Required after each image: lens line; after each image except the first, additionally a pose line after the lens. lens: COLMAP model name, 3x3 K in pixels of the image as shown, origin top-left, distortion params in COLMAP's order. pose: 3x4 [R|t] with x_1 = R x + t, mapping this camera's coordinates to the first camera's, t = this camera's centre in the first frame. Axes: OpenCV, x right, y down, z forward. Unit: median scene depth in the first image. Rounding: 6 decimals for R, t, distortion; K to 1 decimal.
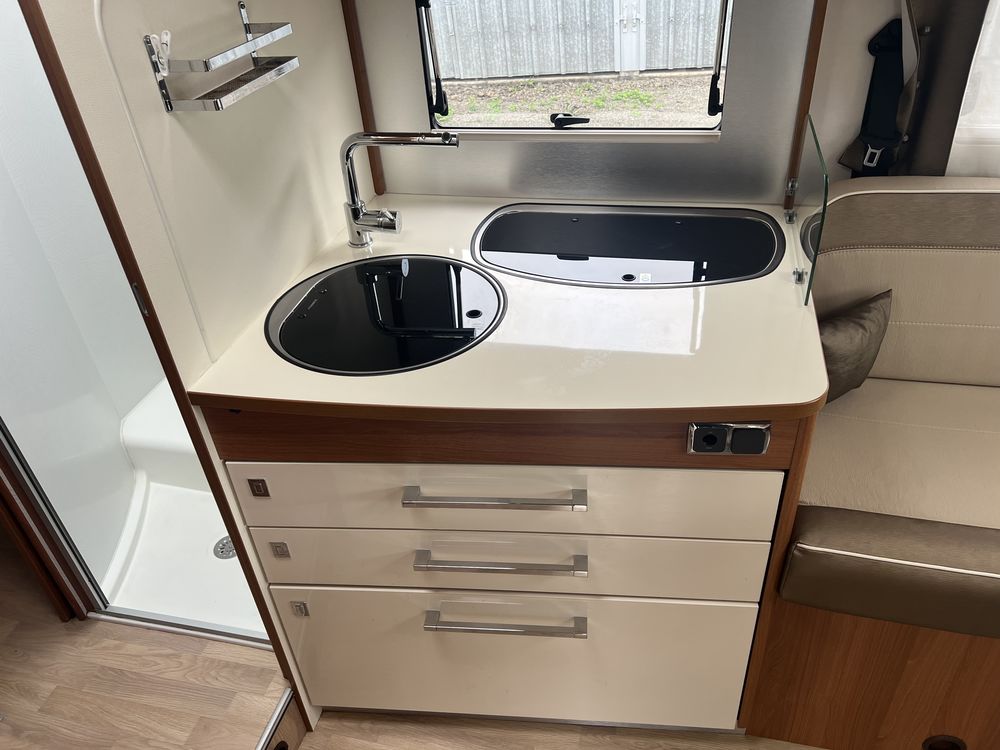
lens RADIAL K [[757.2, 0, 500.0], [0, 757.2, 375.0], [0, 0, 1]] dist [0.049402, -0.061226]
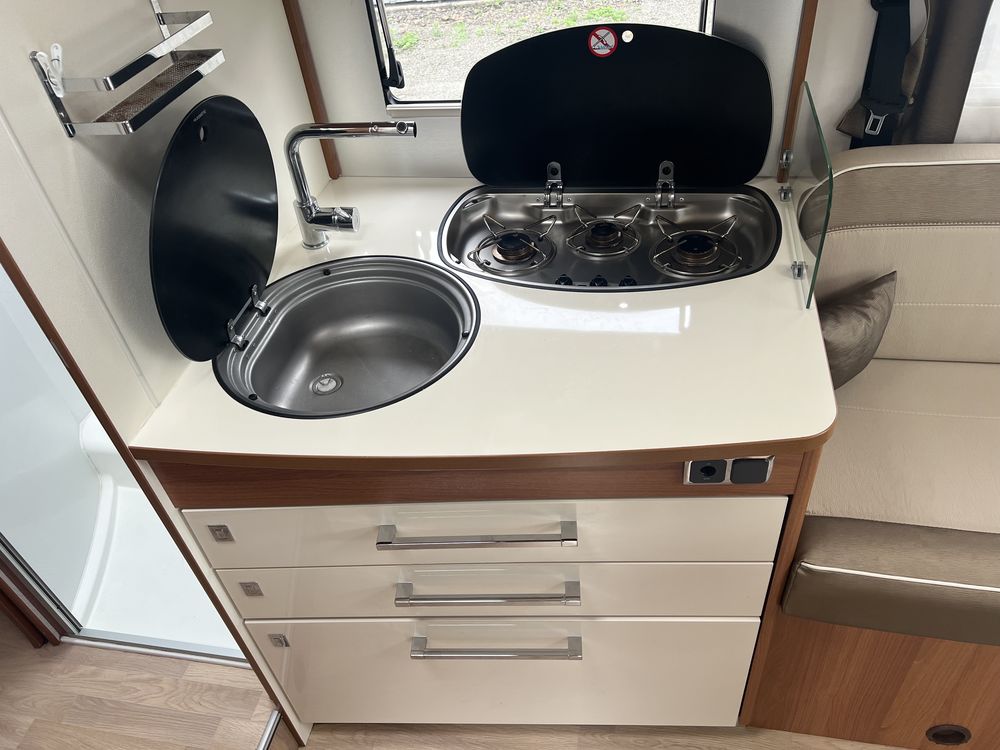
lens RADIAL K [[757.2, 0, 500.0], [0, 757.2, 375.0], [0, 0, 1]] dist [0.049402, -0.061226]
pose [[0.998455, -0.052273, 0.018828, 0.011350], [0.050203, 0.993984, 0.097339, -0.100724], [-0.023803, -0.096243, 0.995073, 0.081233]]
